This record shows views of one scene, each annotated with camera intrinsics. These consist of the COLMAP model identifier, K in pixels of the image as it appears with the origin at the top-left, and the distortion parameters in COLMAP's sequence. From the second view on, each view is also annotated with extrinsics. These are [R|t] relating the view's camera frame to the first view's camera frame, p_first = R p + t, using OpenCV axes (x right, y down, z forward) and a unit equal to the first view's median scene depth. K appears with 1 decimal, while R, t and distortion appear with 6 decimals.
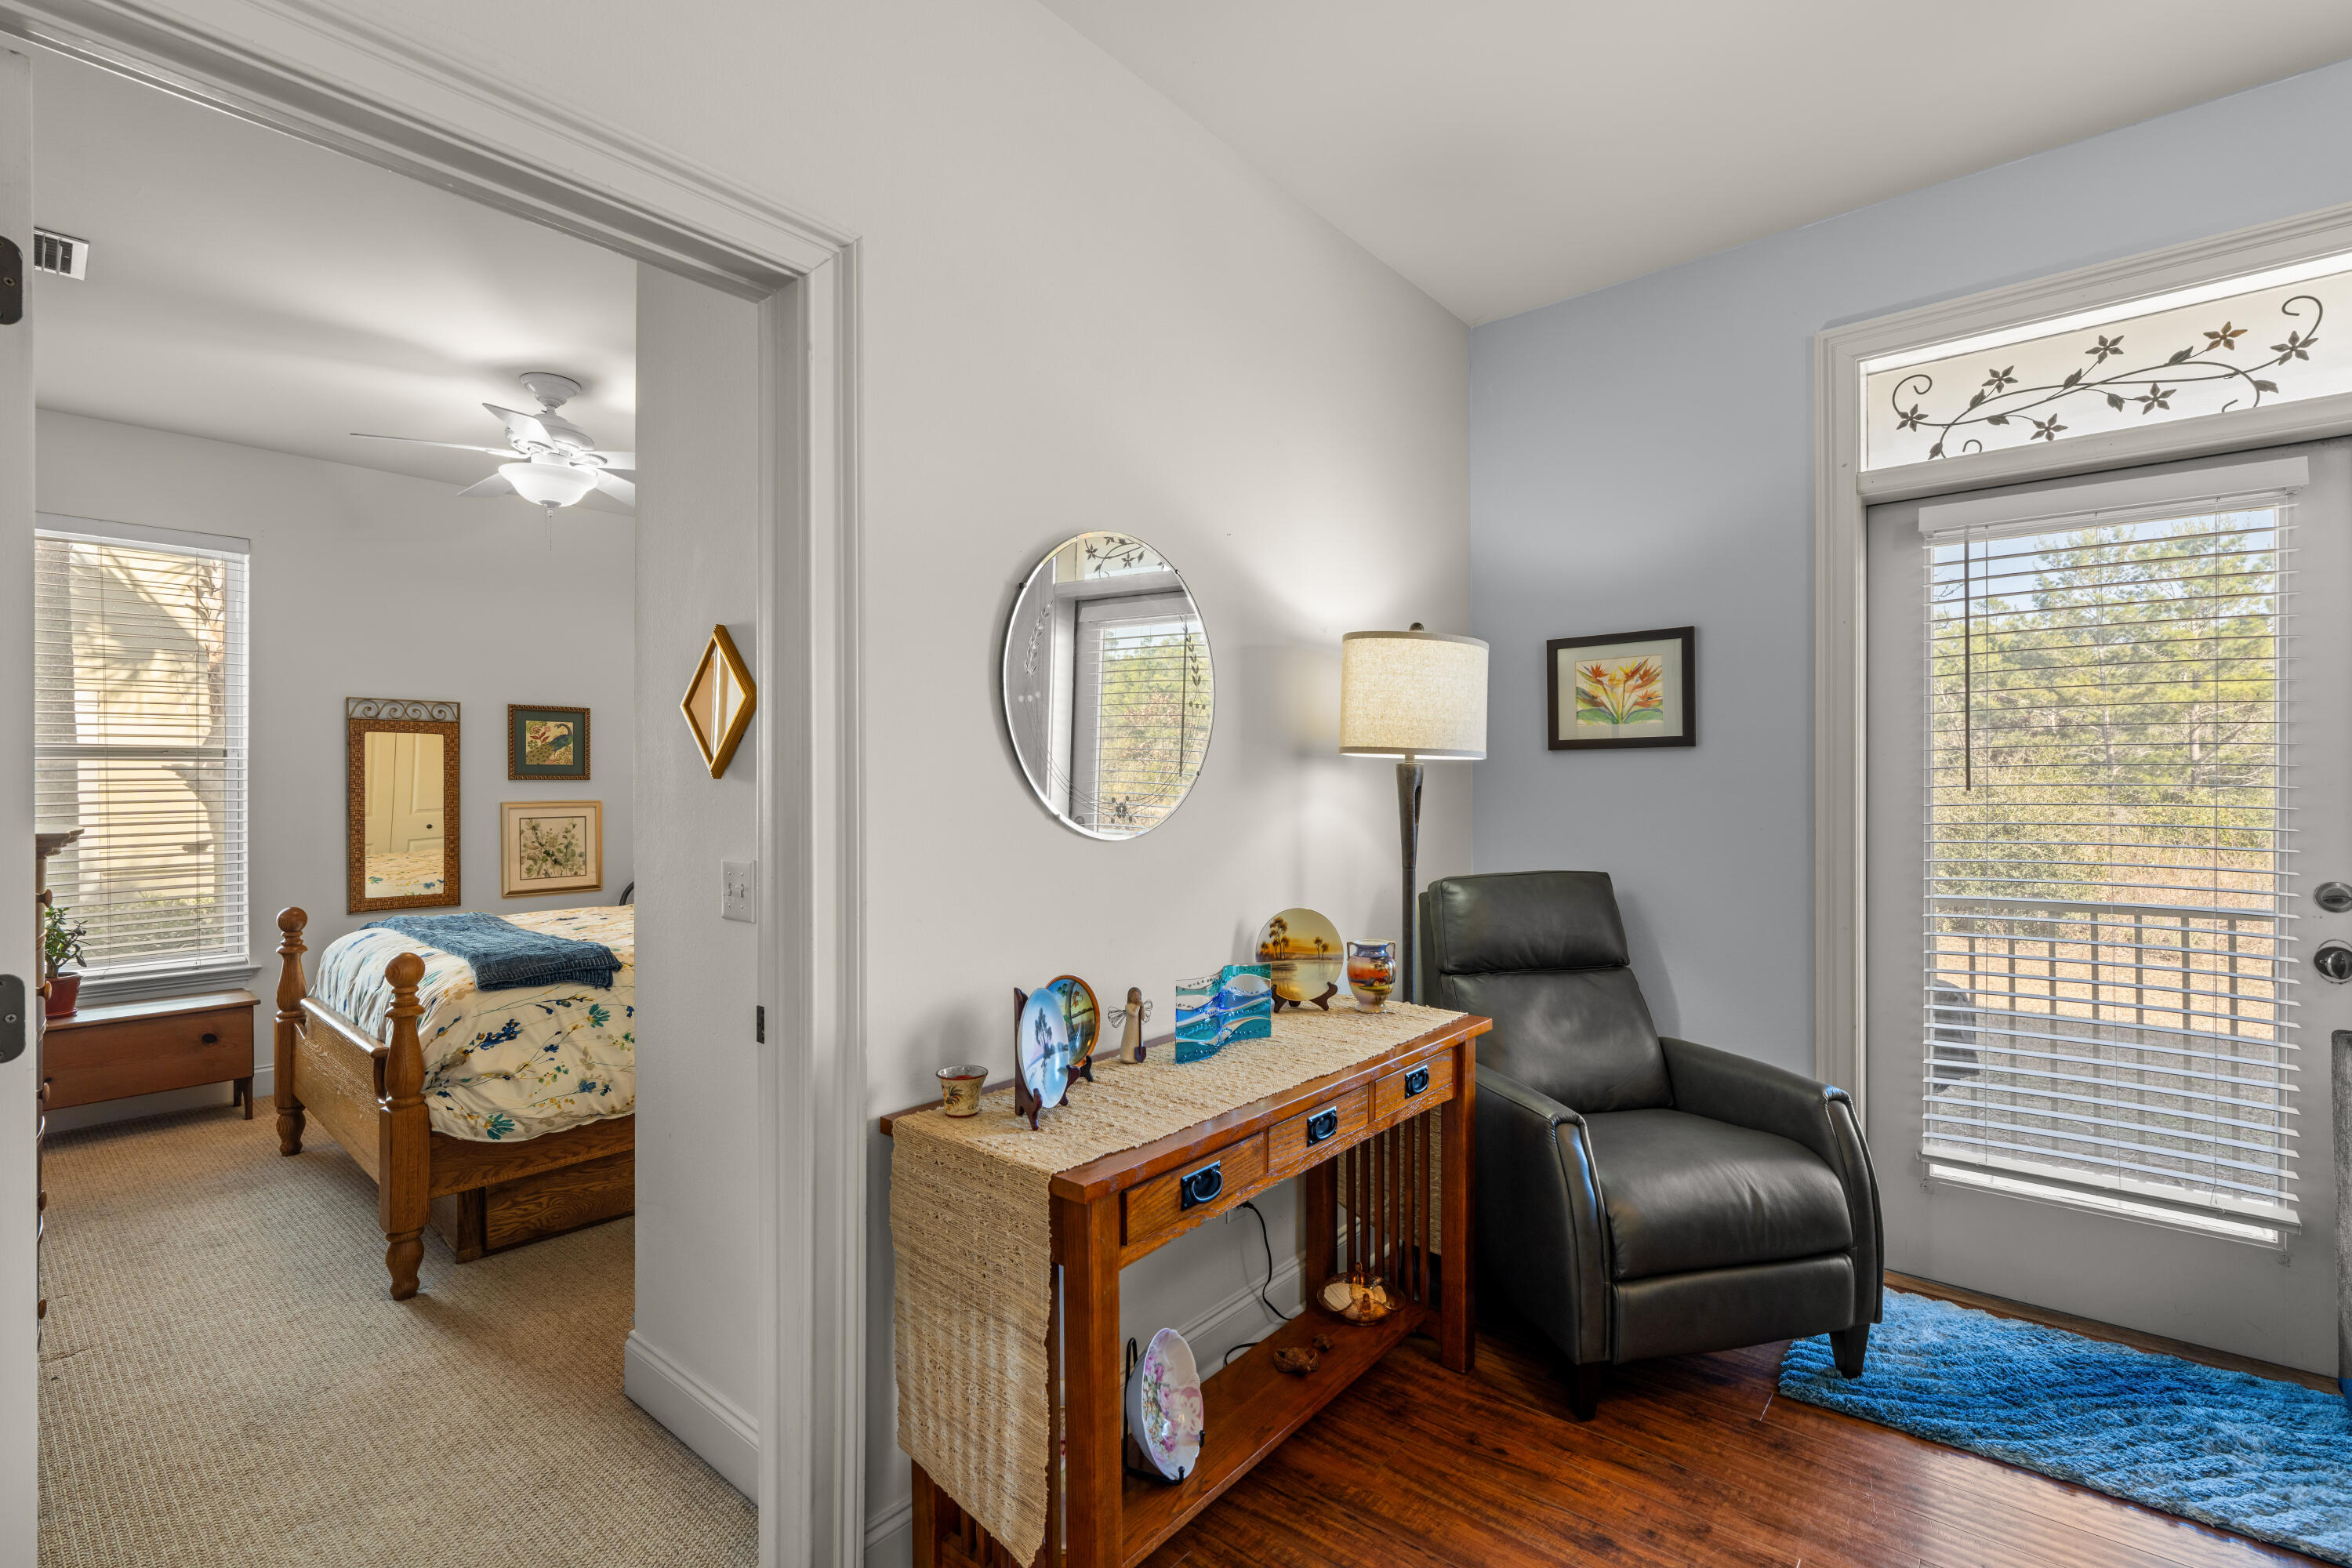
lens RADIAL K [[1055.8, 0, 1174.6], [0, 1055.8, 788.7], [0, 0, 1]] dist [-0.003659, 0.000352]
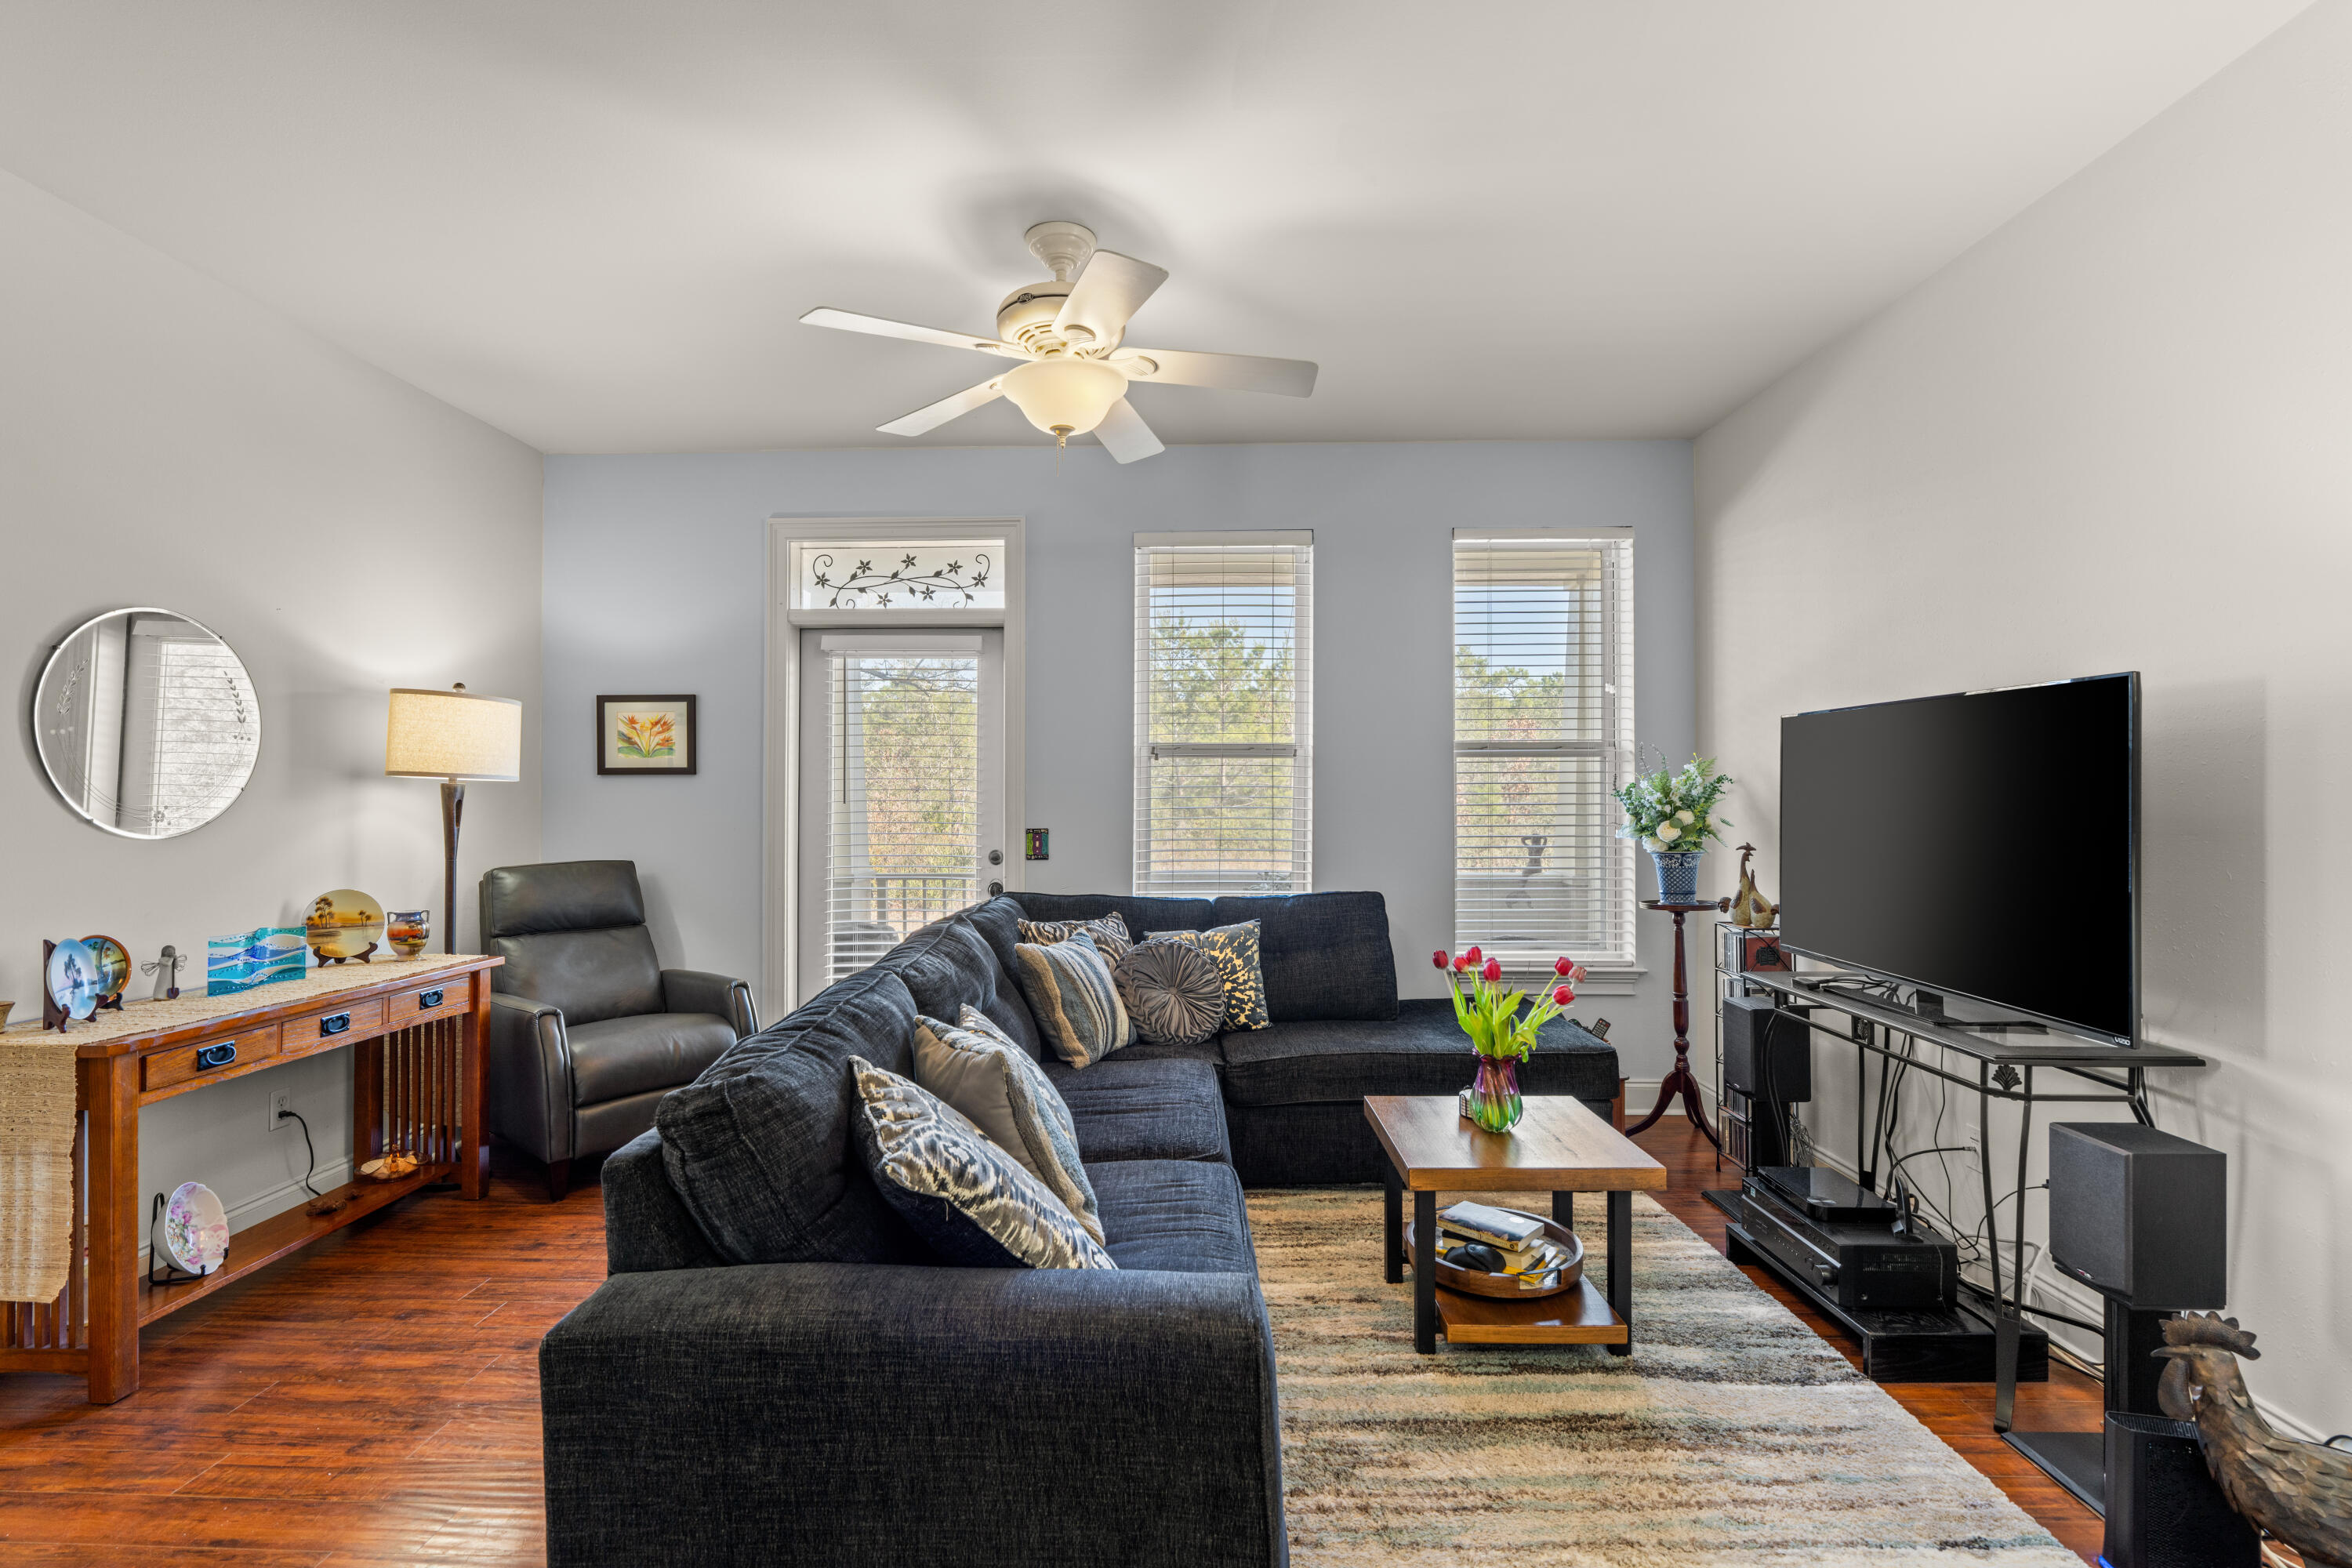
lens RADIAL K [[1061.8, 0, 1172.4], [0, 1061.8, 790.4], [0, 0, 1]] dist [-0.007675, 0.003624]
pose [[0.779114, 0.010162, 0.626800, 0.080362], [-0.001052, 0.999888, -0.014903, 0.004527], [-0.626882, 0.010952, 0.779038, -0.621668]]
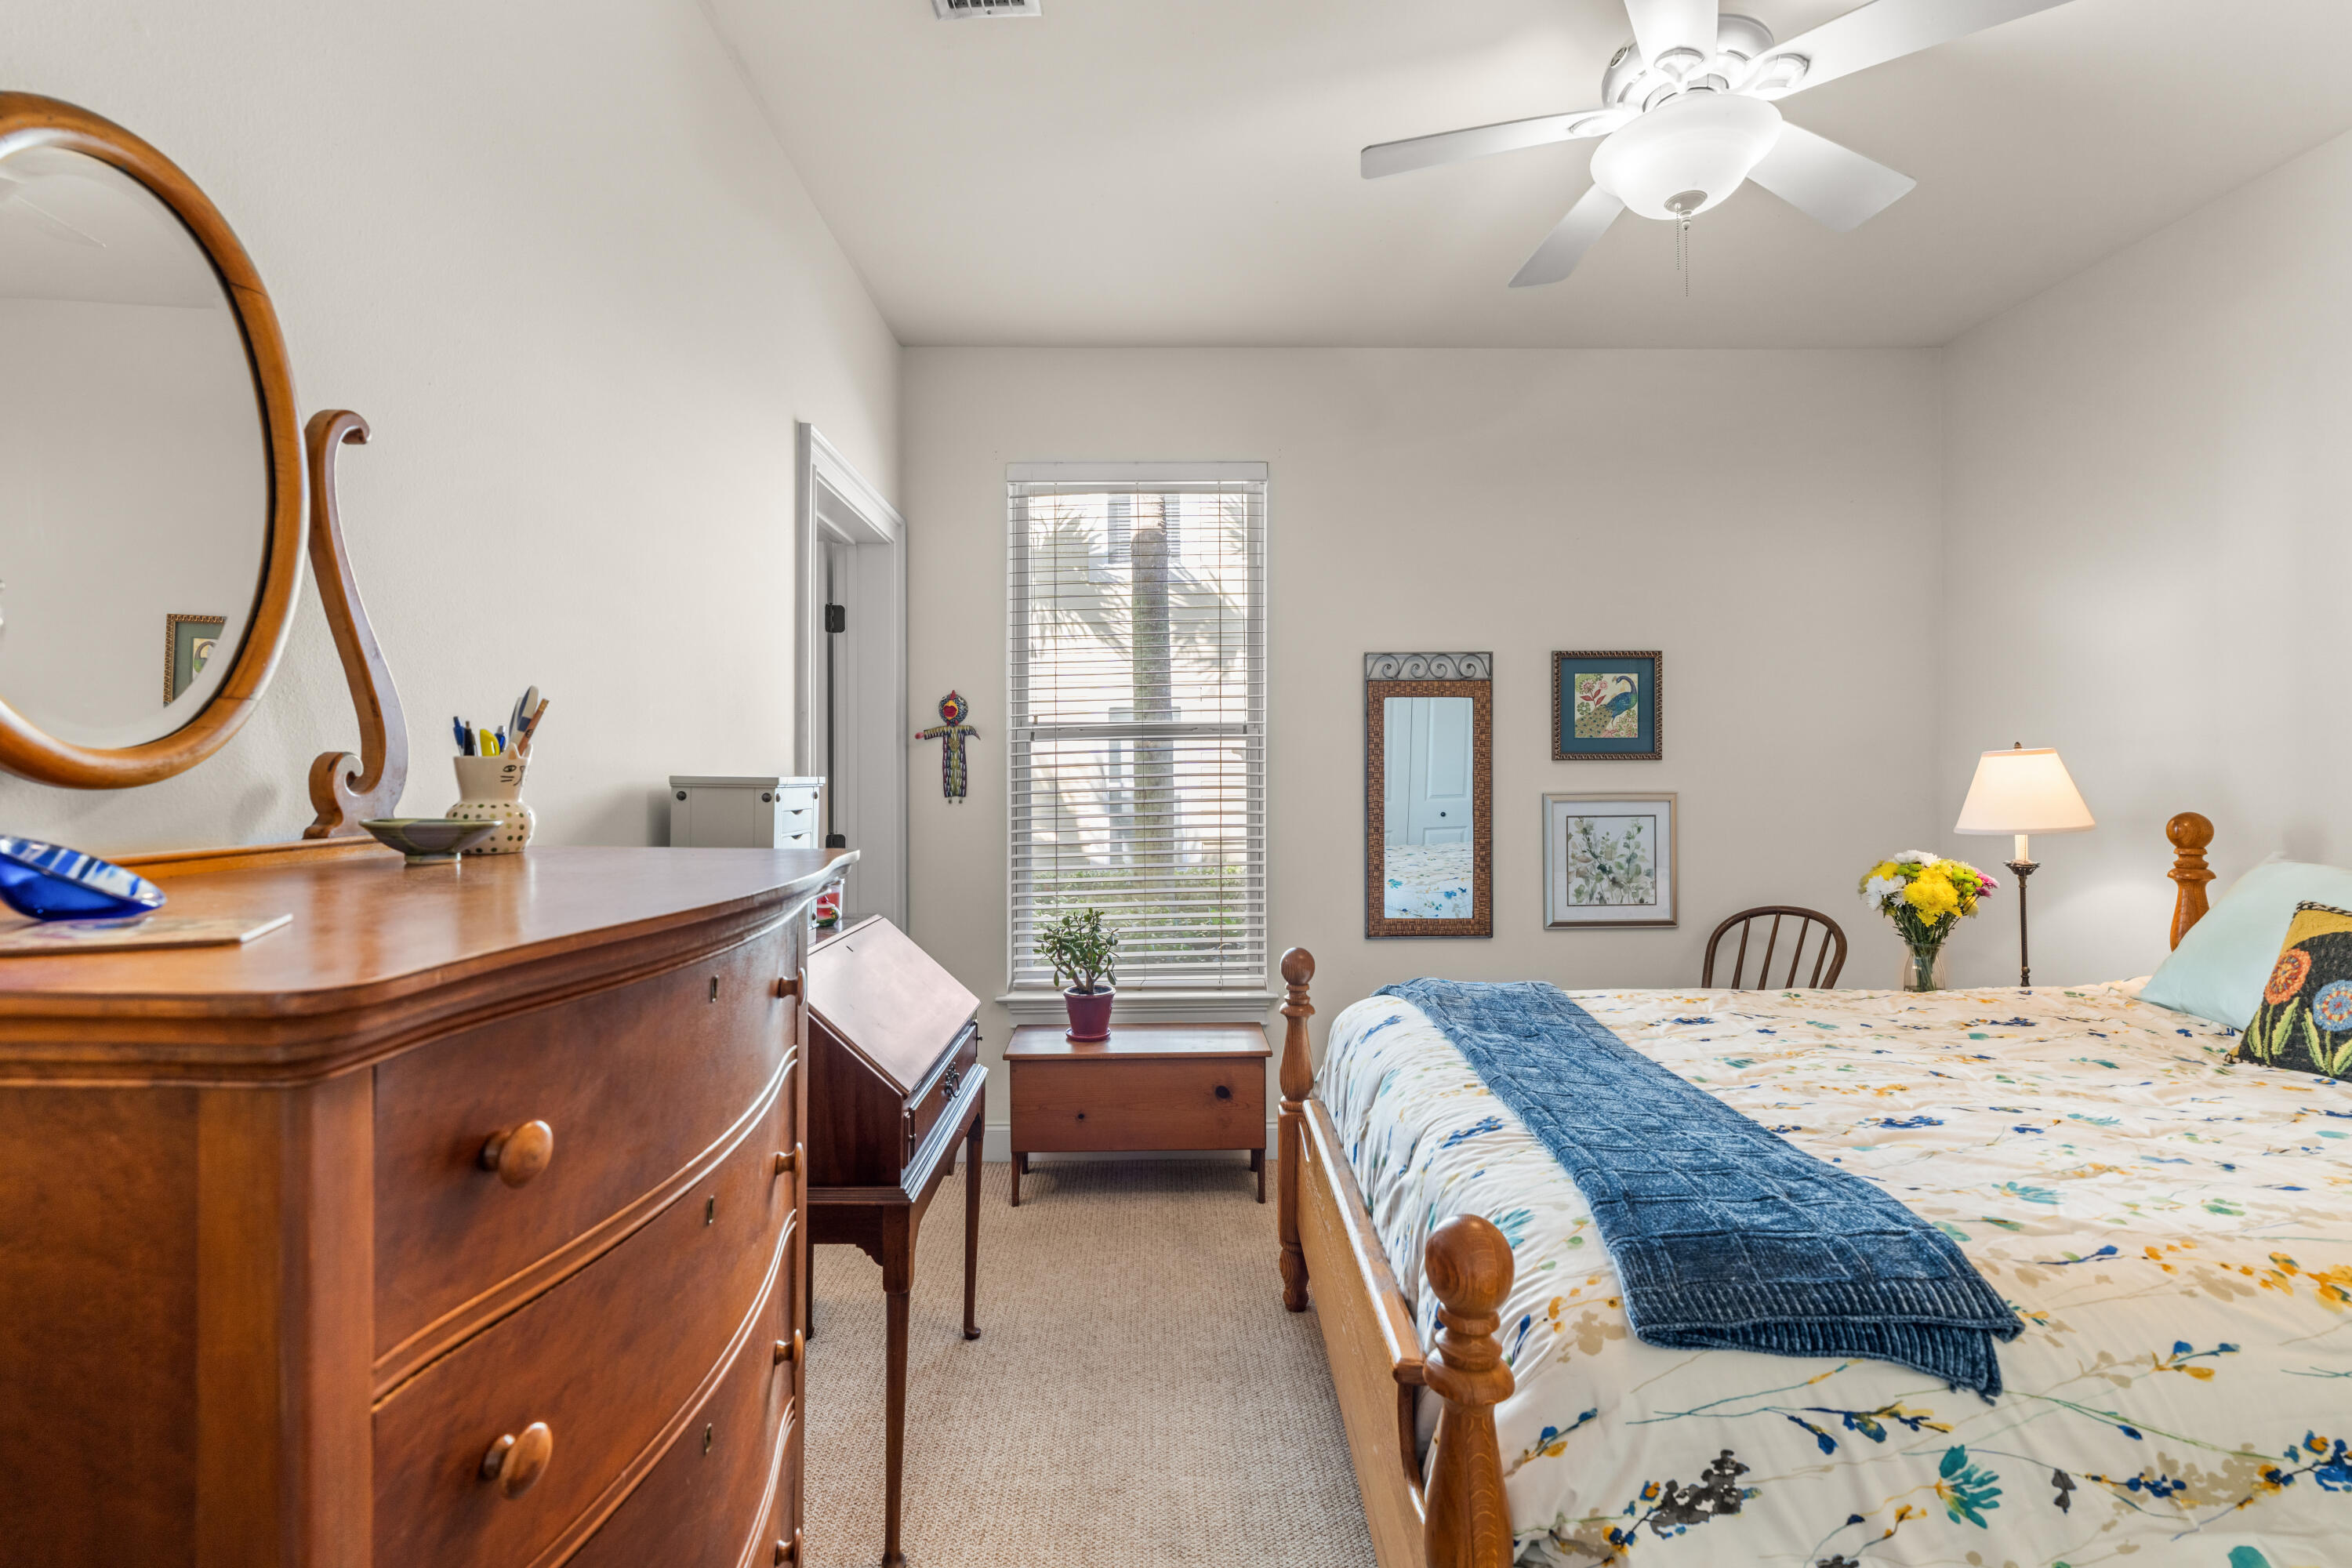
lens RADIAL K [[1067.0, 0, 1179.4], [0, 1067.0, 769.2], [0, 0, 1]] dist [0.001189, 0.000806]
pose [[0.663525, 0.000479, -0.748154, -0.492876], [-0.000480, 1.000000, 0.000214, -0.004937], [0.748154, 0.000217, 0.663526, 0.642122]]
